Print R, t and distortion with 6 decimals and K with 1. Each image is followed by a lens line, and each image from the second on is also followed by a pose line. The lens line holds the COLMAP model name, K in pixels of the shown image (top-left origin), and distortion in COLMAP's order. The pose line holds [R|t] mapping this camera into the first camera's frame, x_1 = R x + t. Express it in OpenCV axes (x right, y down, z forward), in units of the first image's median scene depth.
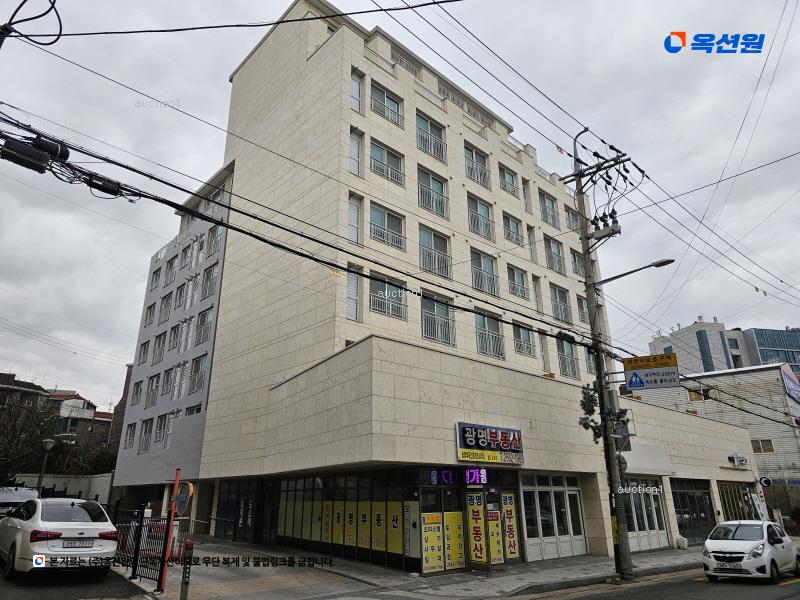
lens RADIAL K [[532.5, 0, 393.0], [0, 532.5, 297.4], [0, 0, 1]] dist [0.022316, -0.003359]
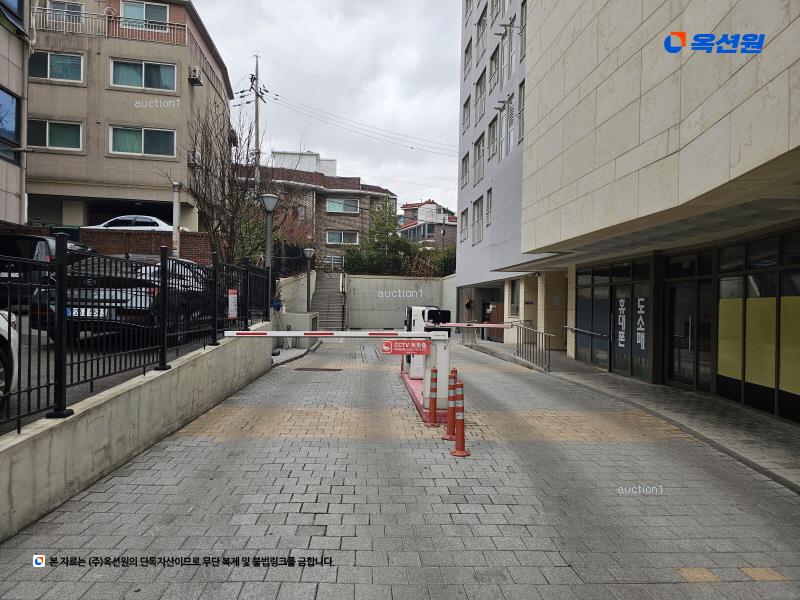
lens RADIAL K [[532.5, 0, 395.6], [0, 532.5, 304.9], [0, 0, 1]] dist [0.022316, -0.003359]
pose [[0.786601, 0.008021, -0.617409, -0.121418], [0.204825, 0.939908, 0.273166, 0.179685], [0.582499, -0.341333, 0.737690, 0.442781]]
